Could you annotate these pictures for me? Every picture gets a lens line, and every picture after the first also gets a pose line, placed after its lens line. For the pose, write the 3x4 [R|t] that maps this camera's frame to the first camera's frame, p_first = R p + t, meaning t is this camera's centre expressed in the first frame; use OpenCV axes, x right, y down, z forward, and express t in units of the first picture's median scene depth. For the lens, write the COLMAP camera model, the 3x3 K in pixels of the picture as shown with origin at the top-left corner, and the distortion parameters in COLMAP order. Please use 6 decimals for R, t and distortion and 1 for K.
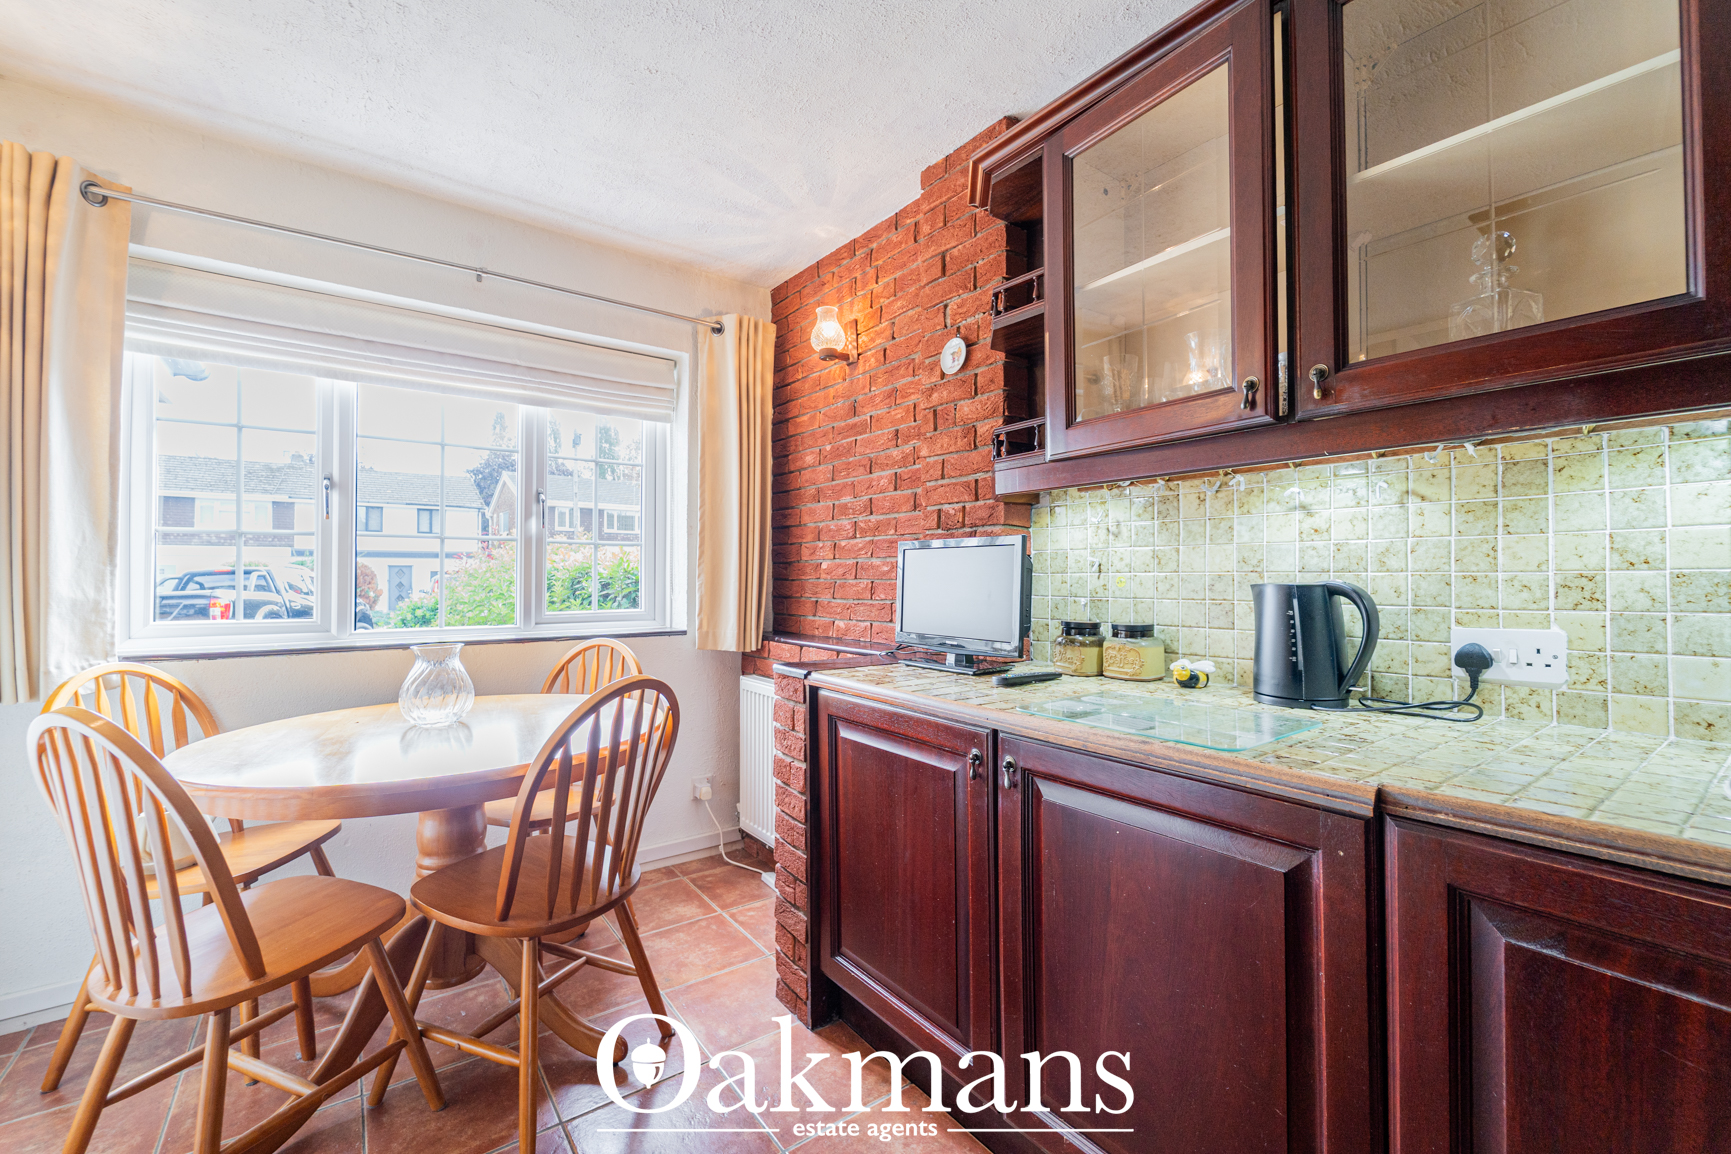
lens RADIAL K [[711.1, 0, 862.9], [0, 711.1, 571.5], [0, 0, 1]] dist [-0.001075, -0.000091]
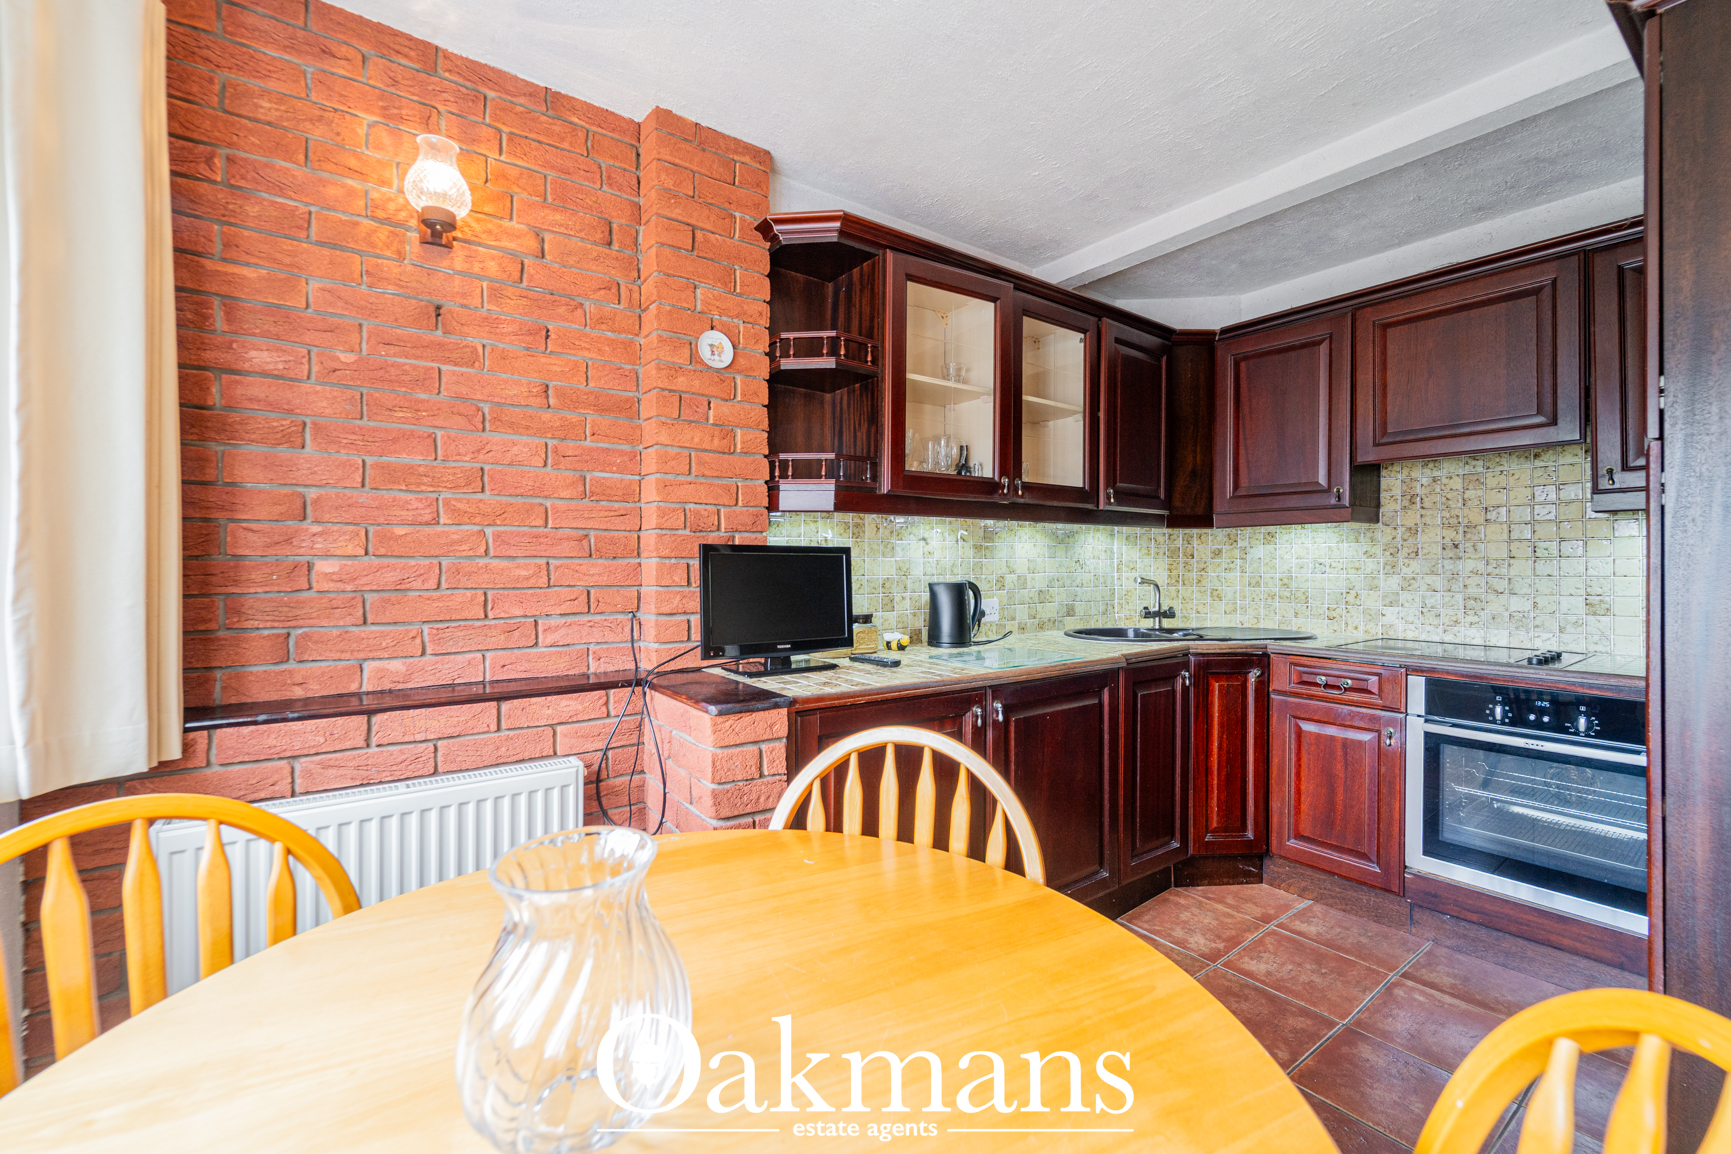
lens RADIAL K [[711.1, 0, 864.1], [0, 711.1, 570.5], [0, 0, 1]] dist [-0.001075, -0.000091]
pose [[0.009045, -0.002450, 0.999956, -1.036165], [-0.001753, 0.999995, 0.002466, -0.014172], [-0.999958, -0.001776, 0.009040, 1.008363]]
